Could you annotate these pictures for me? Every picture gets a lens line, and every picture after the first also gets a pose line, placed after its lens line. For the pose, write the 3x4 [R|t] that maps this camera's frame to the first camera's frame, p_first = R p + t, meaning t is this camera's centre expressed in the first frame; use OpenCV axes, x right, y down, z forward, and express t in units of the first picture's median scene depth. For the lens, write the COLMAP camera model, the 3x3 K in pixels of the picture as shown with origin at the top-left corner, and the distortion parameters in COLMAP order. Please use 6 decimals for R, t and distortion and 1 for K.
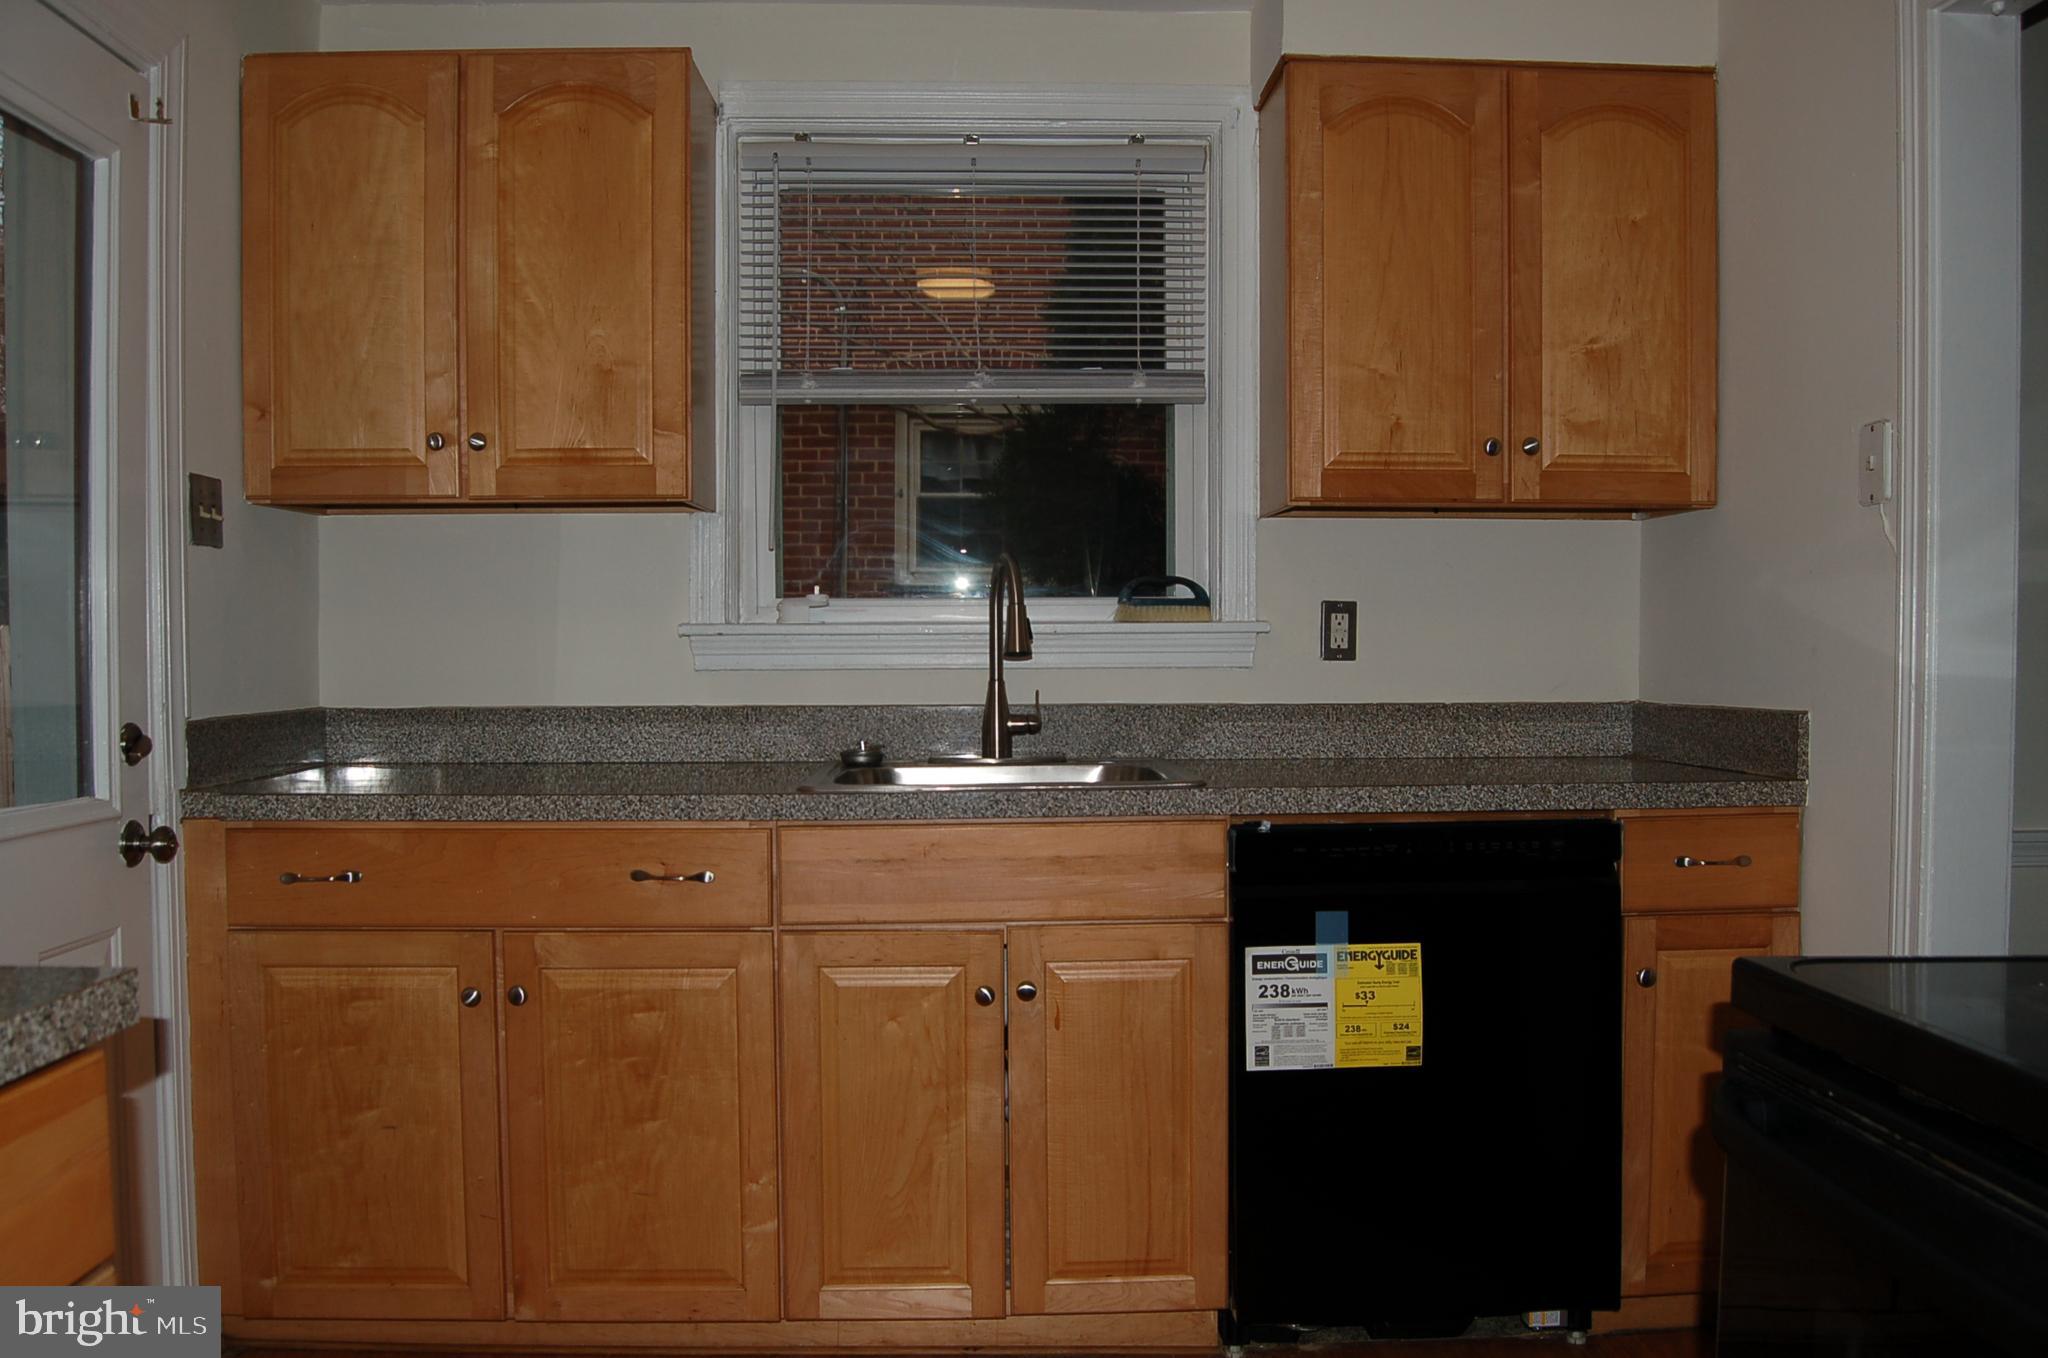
lens RADIAL K [[1608.8, 0, 1032.3], [0, 1608.8, 714.9], [0, 0, 1]] dist [-0.094492, 0.038030]
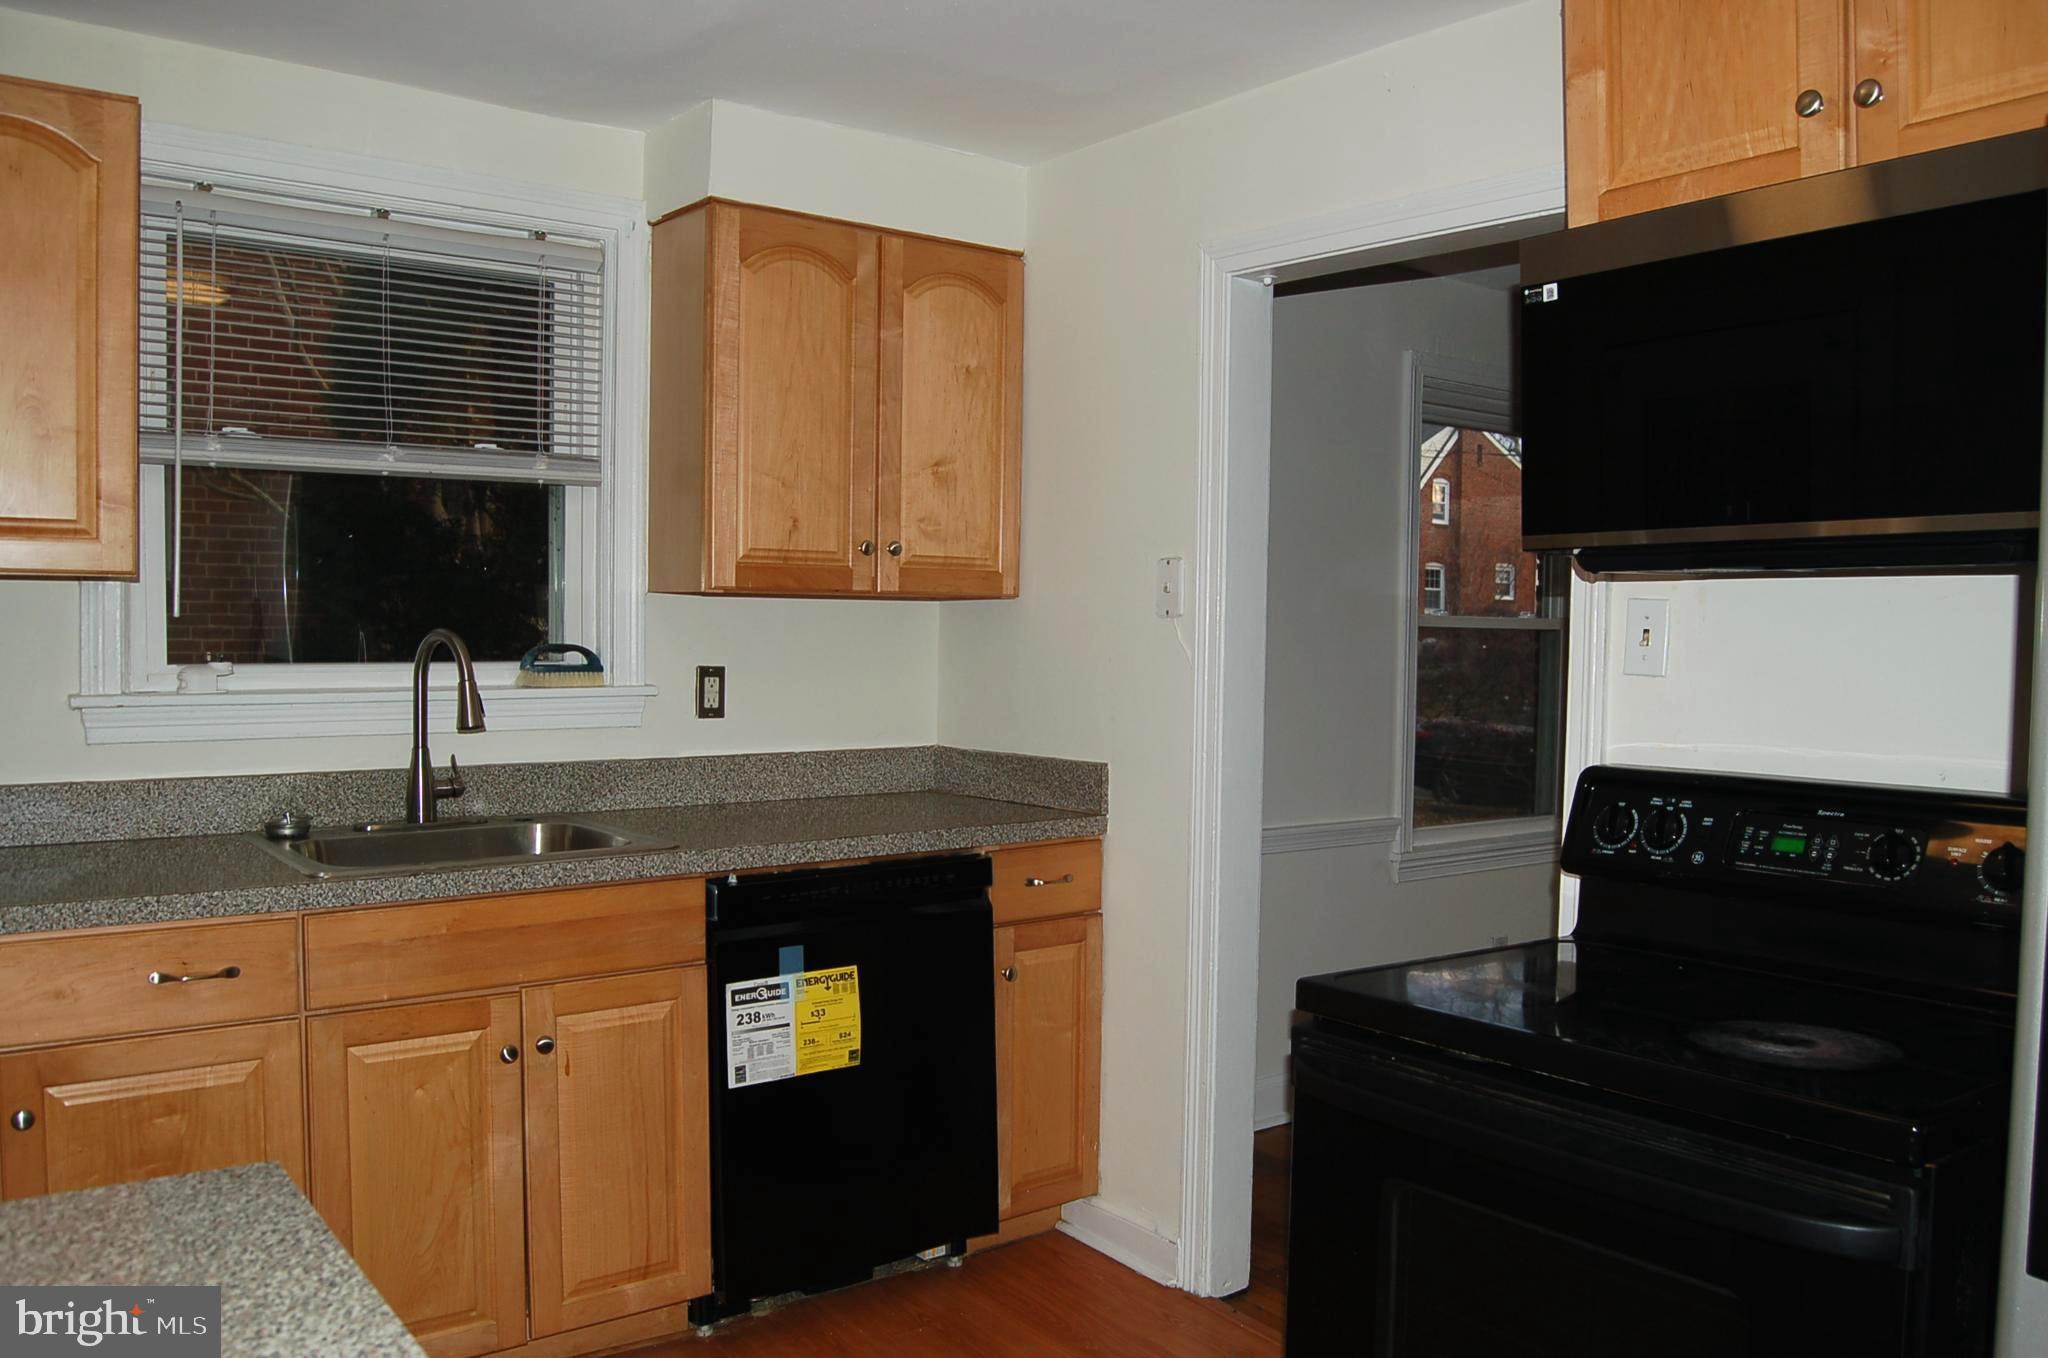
lens RADIAL K [[1608.8, 0, 1032.3], [0, 1608.8, 714.9], [0, 0, 1]] dist [-0.094492, 0.038030]
pose [[0.818158, -0.019120, 0.574676, -0.345983], [0.008011, 0.999729, 0.021857, -0.074215], [-0.574938, -0.013279, 0.818089, -0.080539]]
